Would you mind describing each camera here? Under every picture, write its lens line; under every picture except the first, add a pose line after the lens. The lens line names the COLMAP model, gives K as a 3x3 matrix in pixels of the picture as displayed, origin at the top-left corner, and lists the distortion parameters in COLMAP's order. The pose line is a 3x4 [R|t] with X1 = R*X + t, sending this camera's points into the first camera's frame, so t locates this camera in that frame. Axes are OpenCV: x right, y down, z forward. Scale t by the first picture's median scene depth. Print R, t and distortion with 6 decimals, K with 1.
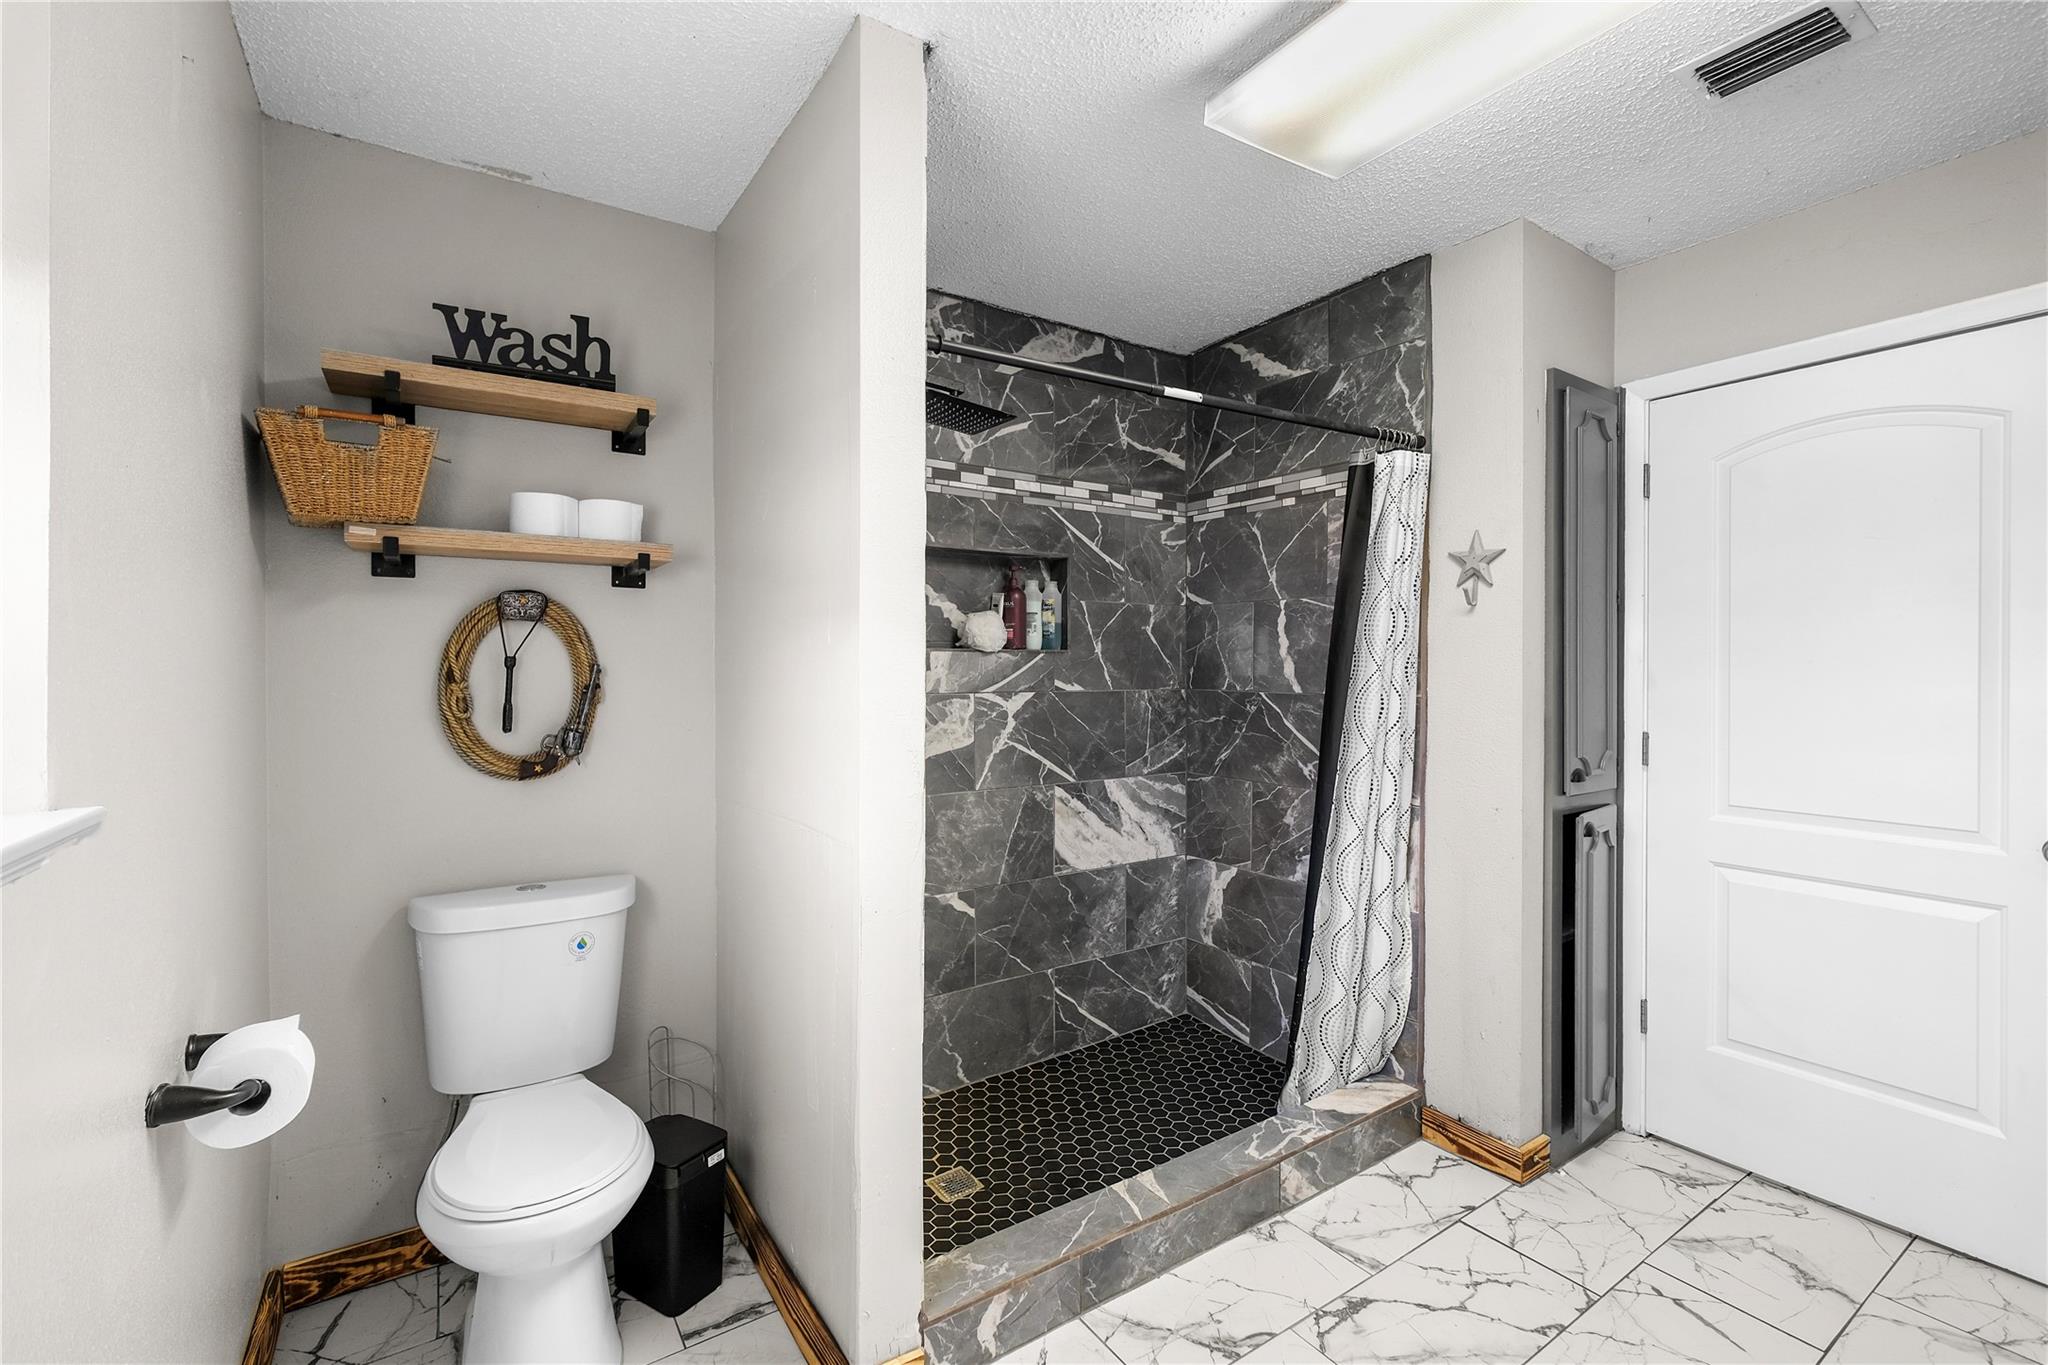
lens RADIAL K [[885.1, 0, 1028.6], [0, 885.1, 666.1], [0, 0, 1]] dist [-0.007328, 0.001030]
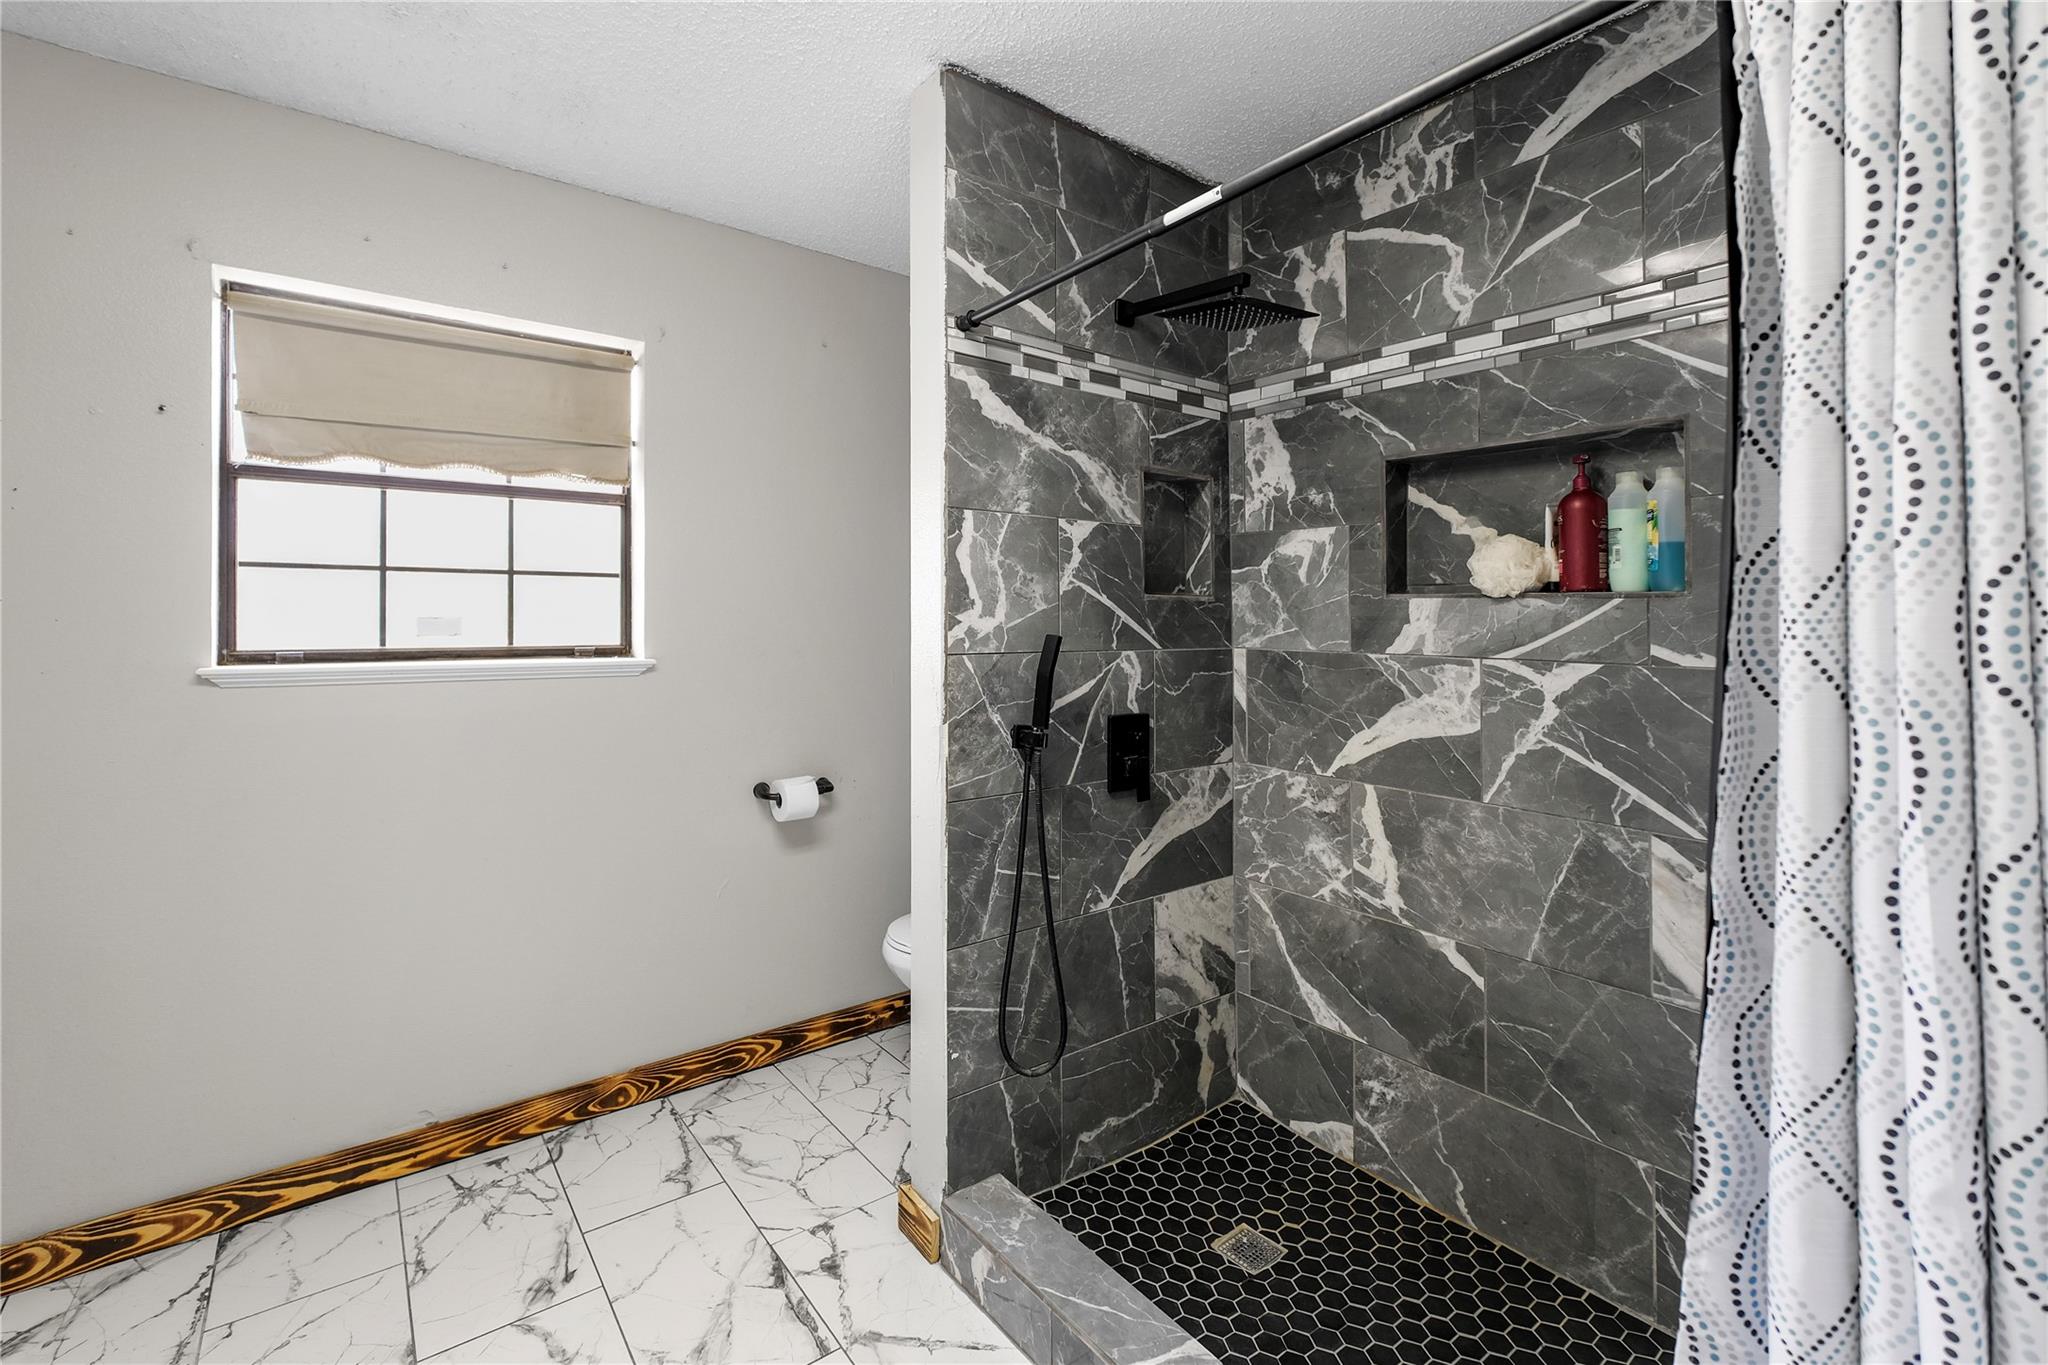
lens RADIAL K [[885.1, 0, 989.7], [0, 885.1, 610.7], [0, 0, 1]] dist [-0.007328, 0.001030]
pose [[0.048302, -0.001033, -0.998832, 0.587518], [-0.006889, 0.999975, -0.001367, -0.002496], [0.998809, 0.006947, 0.048294, 0.582304]]
